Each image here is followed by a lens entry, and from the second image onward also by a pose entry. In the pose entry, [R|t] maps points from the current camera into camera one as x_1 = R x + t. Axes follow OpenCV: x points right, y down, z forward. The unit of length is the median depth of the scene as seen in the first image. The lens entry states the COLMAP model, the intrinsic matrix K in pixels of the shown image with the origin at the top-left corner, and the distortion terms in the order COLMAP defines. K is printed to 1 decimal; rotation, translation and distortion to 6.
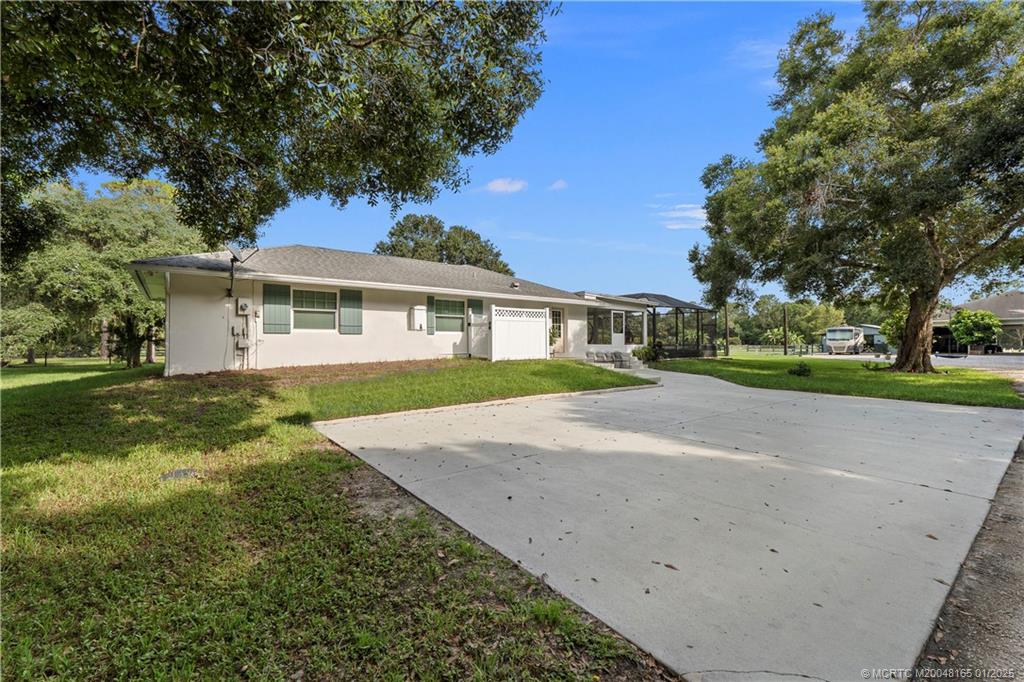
lens RADIAL K [[439.1, 0, 512.3], [0, 439.1, 344.5], [0, 0, 1]] dist [-0.003059, -0.000214]
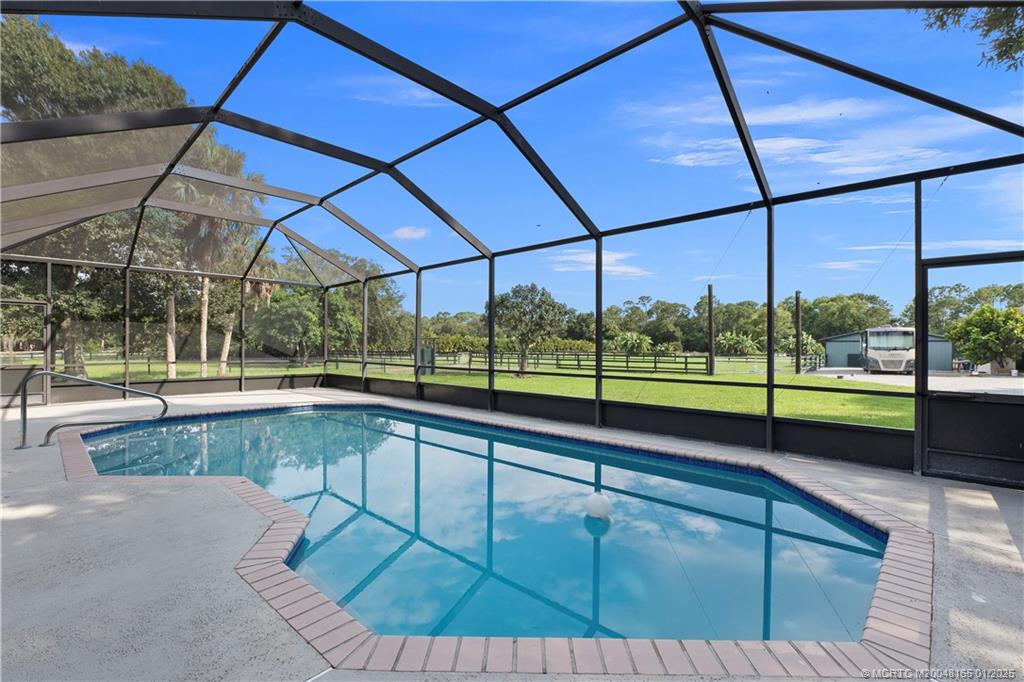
lens RADIAL K [[439.1, 0, 516.2], [0, 439.1, 345.0], [0, 0, 1]] dist [-0.003059, -0.000214]
pose [[0.988210, 0.011829, 0.152646, 0.326826], [-0.011337, 0.999927, -0.004093, -0.016426], [-0.152683, 0.002314, 0.988272, 1.011319]]
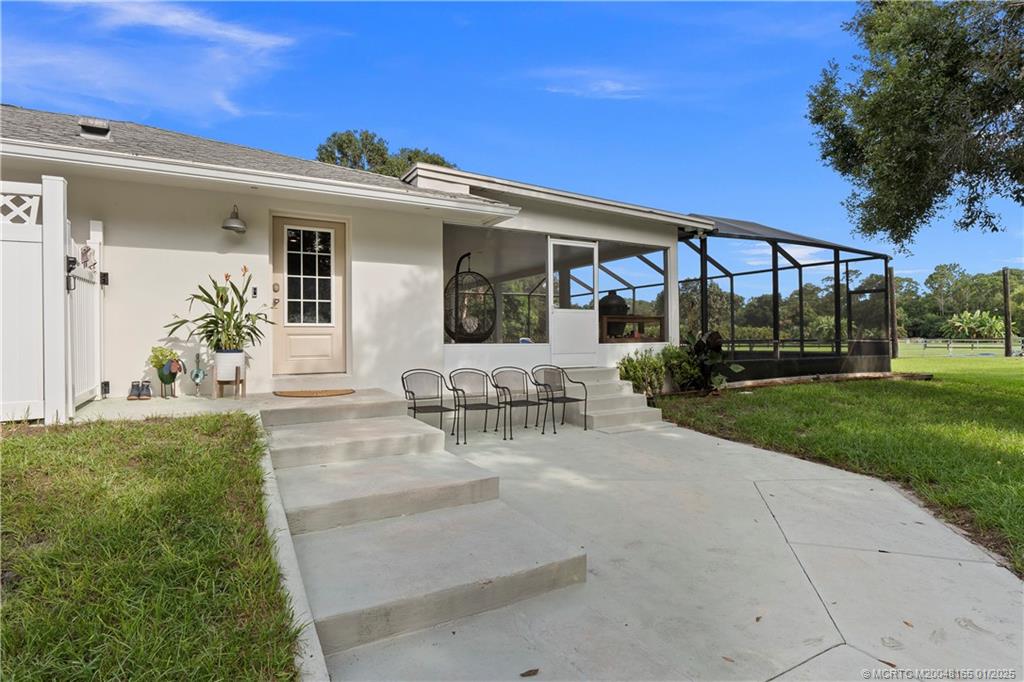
lens RADIAL K [[524.0, 0, 513.1], [0, 524.0, 335.2], [0, 0, 1]] dist [-0.012944, -0.000250]
pose [[0.987451, -0.005976, -0.157813, 0.246906], [0.004980, 0.999965, -0.006708, -0.003306], [0.157848, 0.005838, 0.987446, 0.581828]]
